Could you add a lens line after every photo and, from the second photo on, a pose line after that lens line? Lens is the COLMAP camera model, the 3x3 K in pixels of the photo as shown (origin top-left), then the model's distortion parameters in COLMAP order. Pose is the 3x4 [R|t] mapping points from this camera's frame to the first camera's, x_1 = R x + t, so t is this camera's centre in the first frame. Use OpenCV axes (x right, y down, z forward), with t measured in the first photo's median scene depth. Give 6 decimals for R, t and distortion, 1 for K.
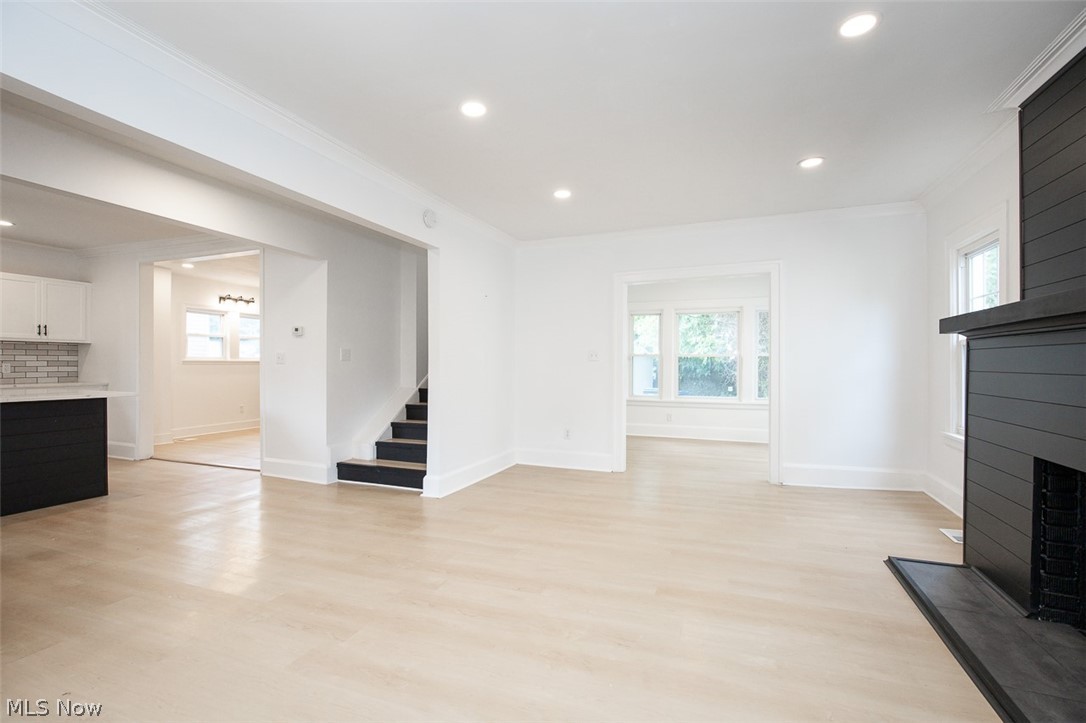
lens RADIAL K [[497.4, 0, 543.0], [0, 497.4, 361.5], [0, 0, 1]] dist [-0.005524, -0.000019]
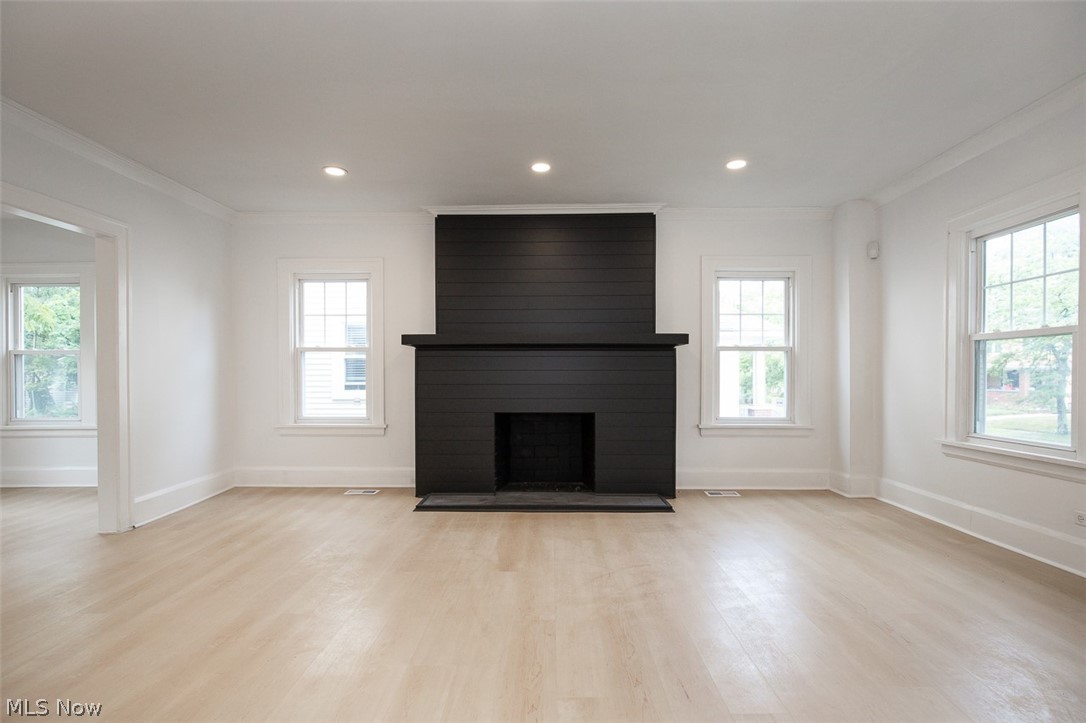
lens RADIAL K [[495.7, 0, 550.4], [0, 495.7, 378.9], [0, 0, 1]] dist [-0.000957, -0.000104]
pose [[-0.360129, -0.009241, 0.932857, -0.273134], [-0.003861, 0.999957, 0.008415, 0.011057], [-0.932894, -0.000571, -0.360150, 0.439487]]
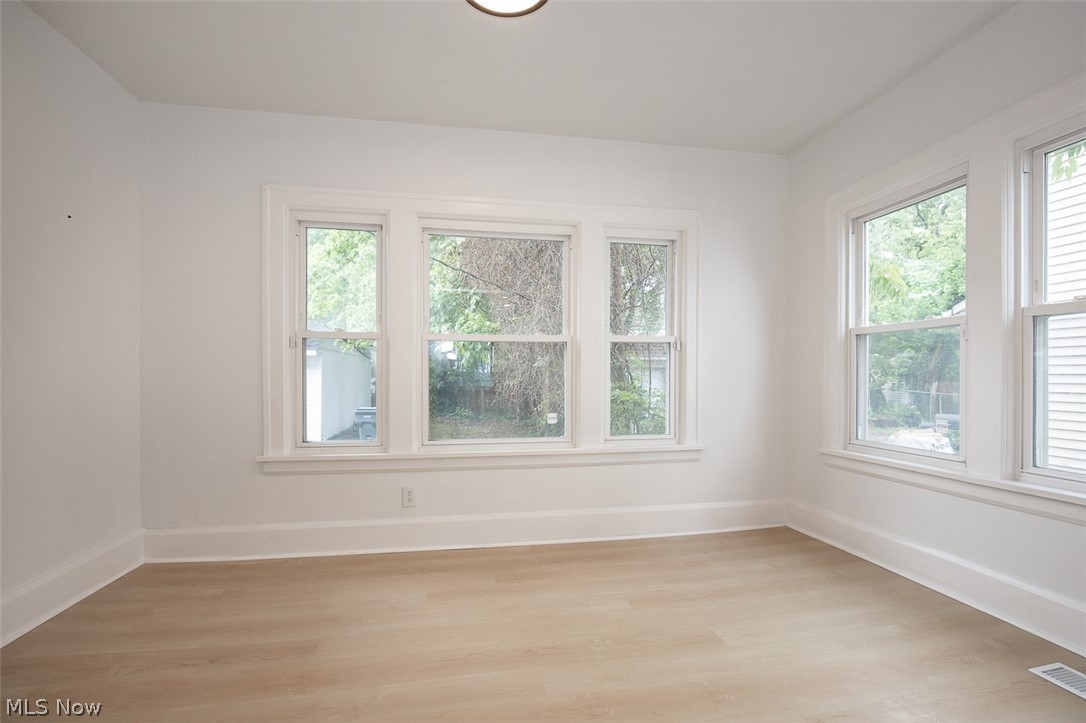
lens RADIAL K [[495.7, 0, 550.4], [0, 495.7, 378.9], [0, 0, 1]] dist [-0.000957, -0.000104]
pose [[0.845970, -0.004316, 0.533214, 0.152977], [-0.001213, 0.999949, 0.010019, 0.017328], [-0.533230, -0.009122, 0.845921, 0.649206]]
